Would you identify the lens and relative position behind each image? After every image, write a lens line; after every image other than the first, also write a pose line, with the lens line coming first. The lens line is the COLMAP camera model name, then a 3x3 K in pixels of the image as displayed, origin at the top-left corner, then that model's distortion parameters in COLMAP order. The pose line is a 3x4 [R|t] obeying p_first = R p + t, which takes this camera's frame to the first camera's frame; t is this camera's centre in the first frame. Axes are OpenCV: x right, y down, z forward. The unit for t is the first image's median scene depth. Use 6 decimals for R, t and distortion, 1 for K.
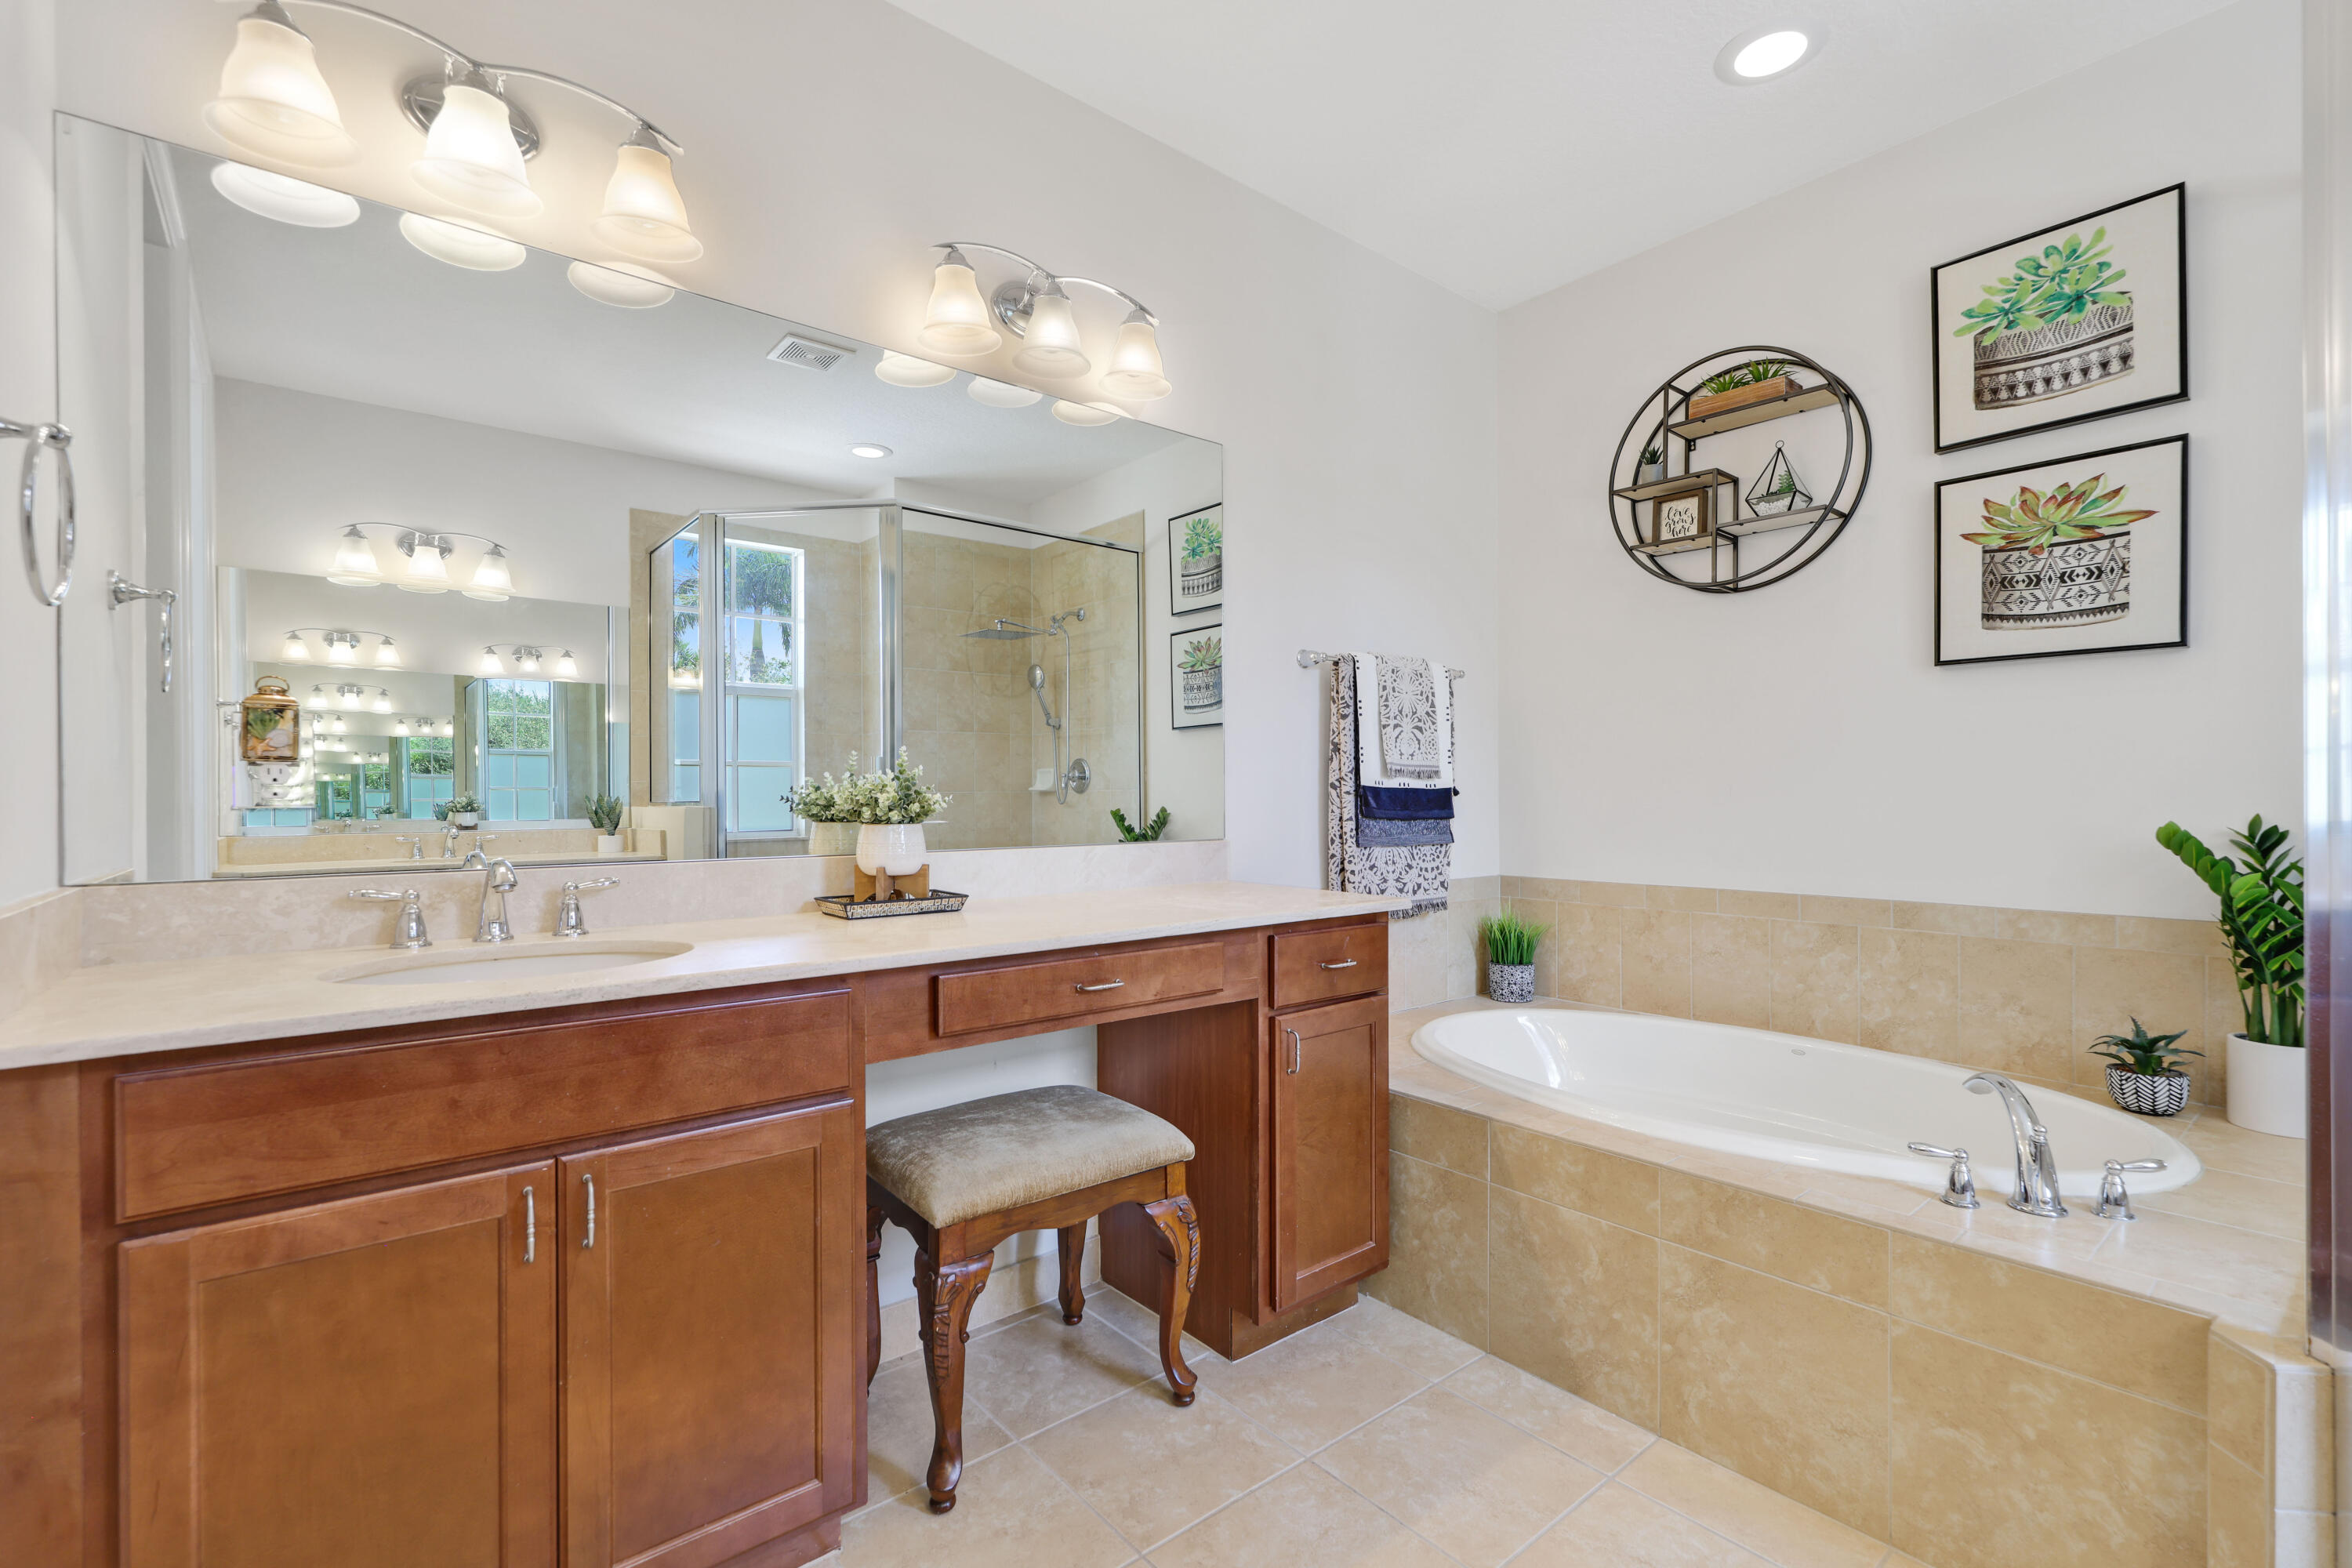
lens RADIAL K [[1026.5, 0, 1176.3], [0, 1026.5, 797.3], [0, 0, 1]] dist [0.002167, -0.000558]
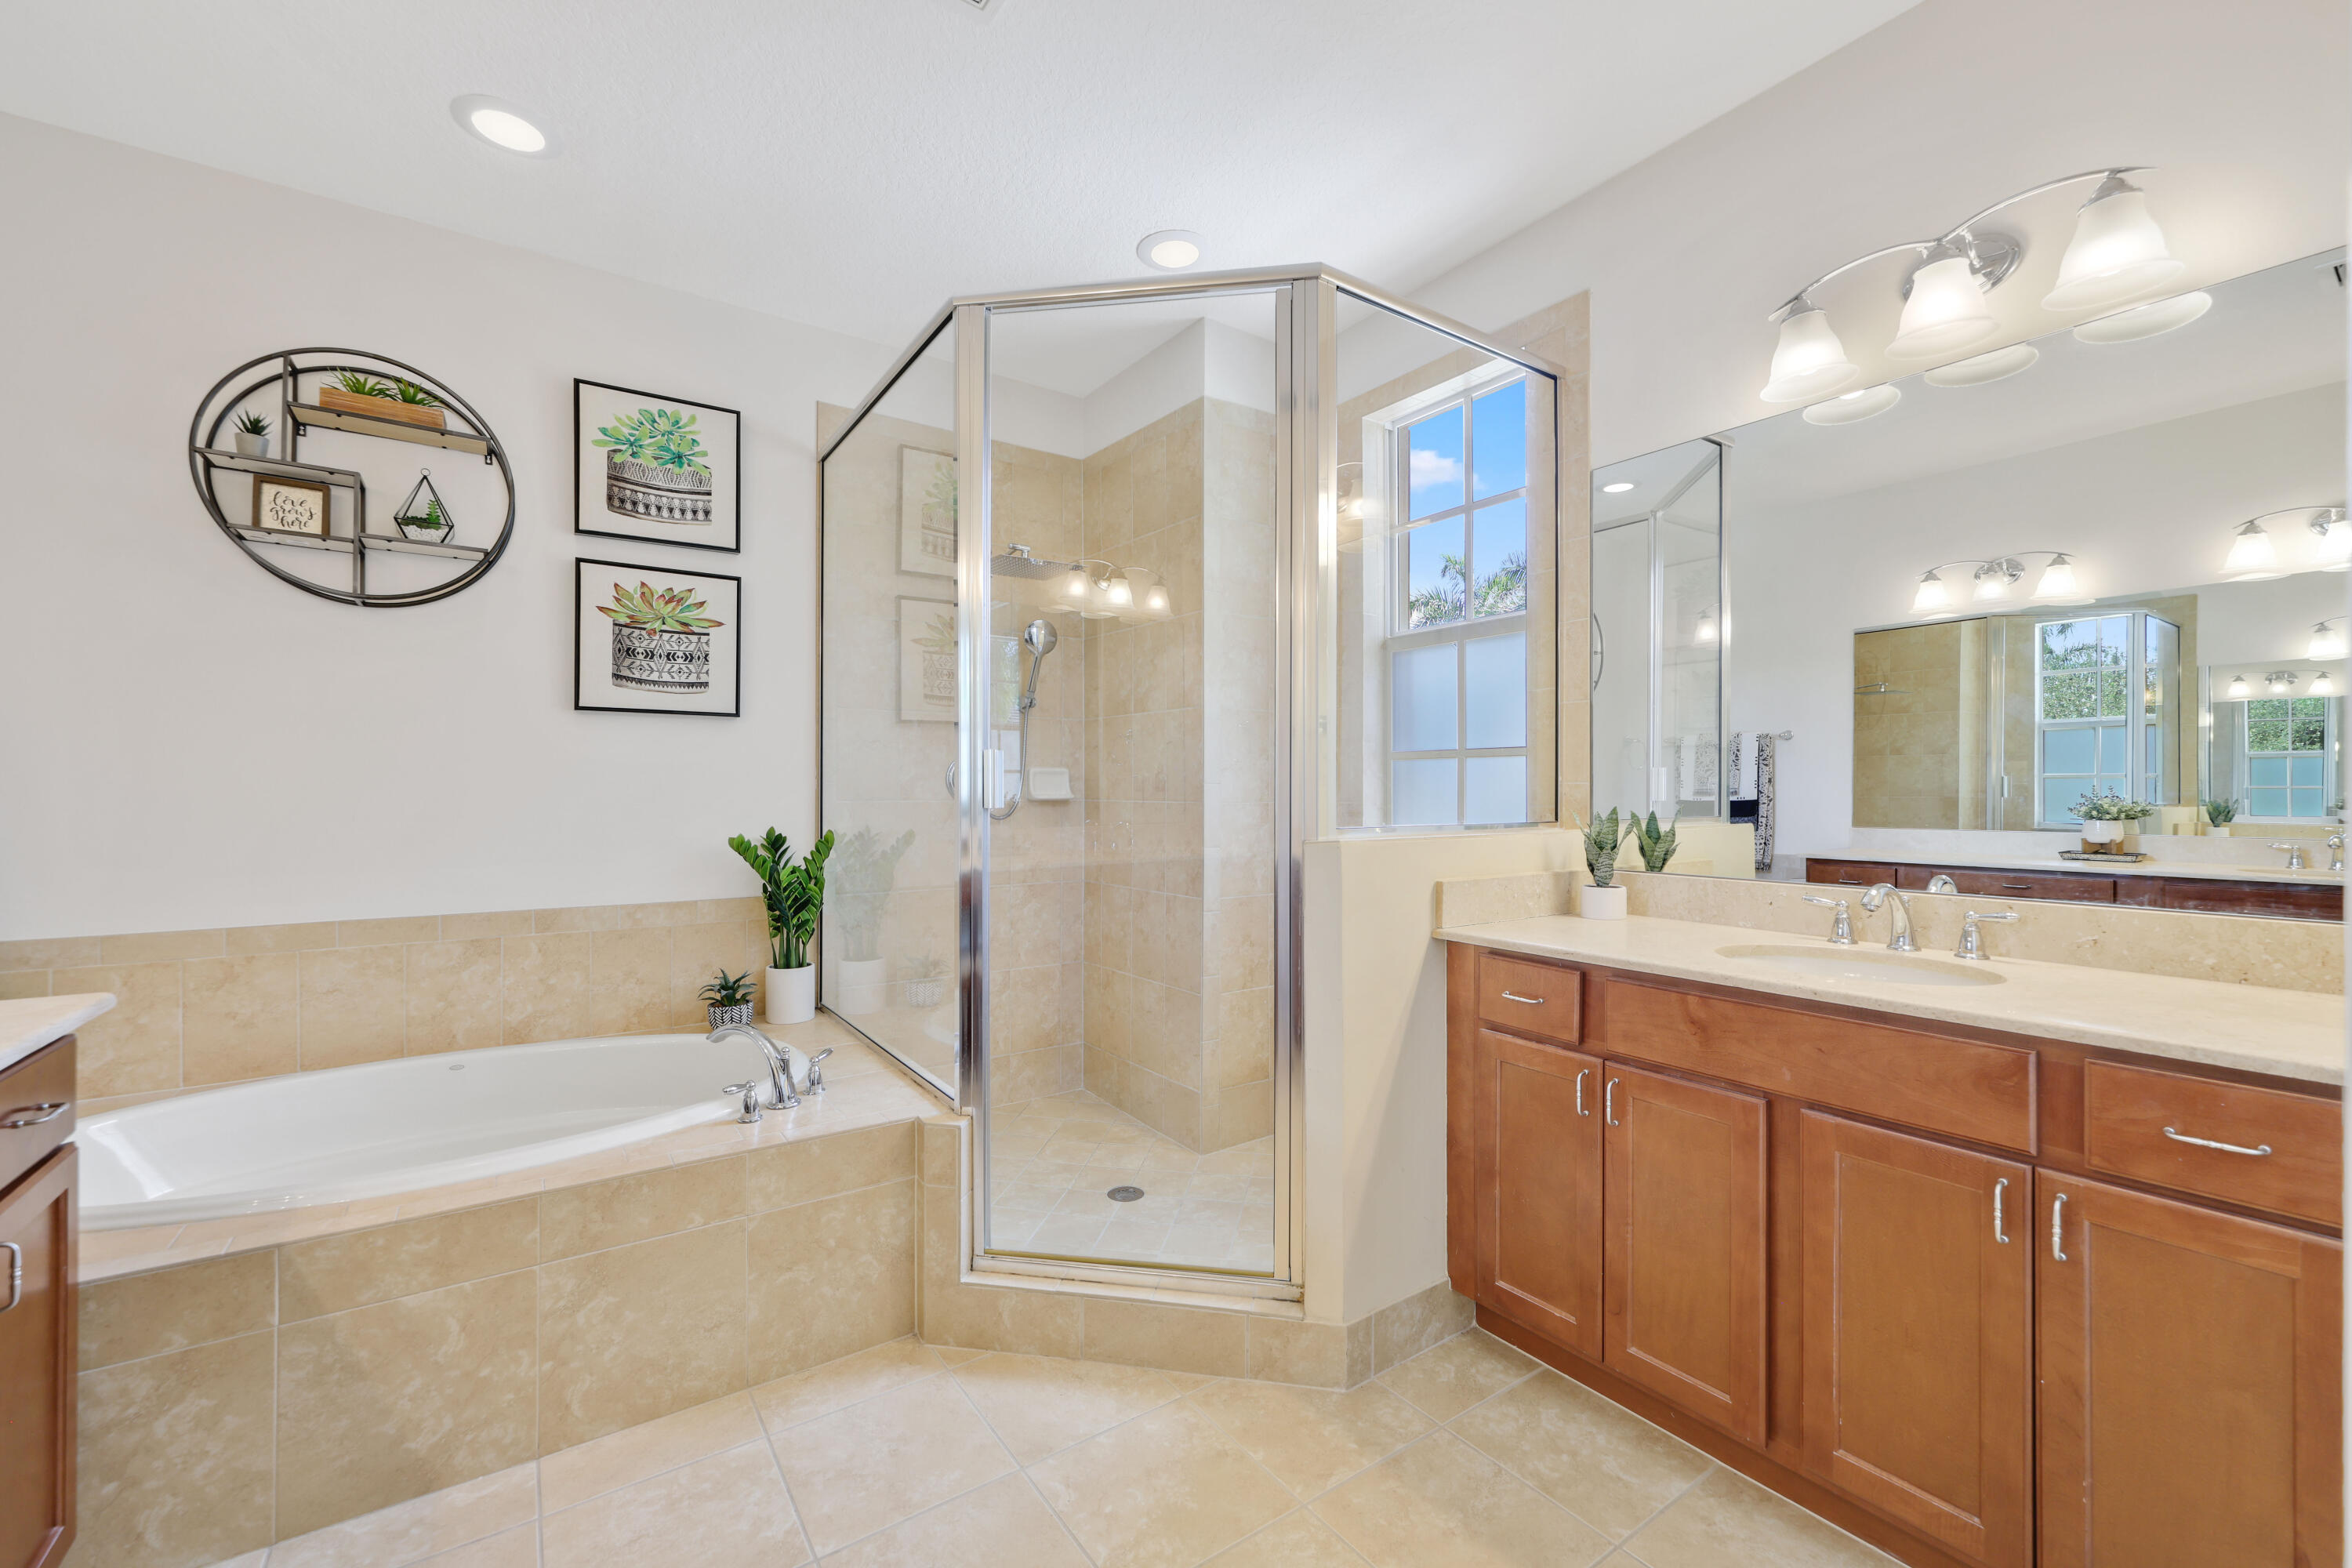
lens RADIAL K [[949.1, 0, 1176.4], [0, 949.1, 782.6], [0, 0, 1]] dist [-0.000935, 0.000012]
pose [[0.097013, 0.009682, 0.995236, -0.320734], [0.003038, 0.999945, -0.010024, -0.031909], [-0.995278, 0.003996, 0.096978, 0.208814]]
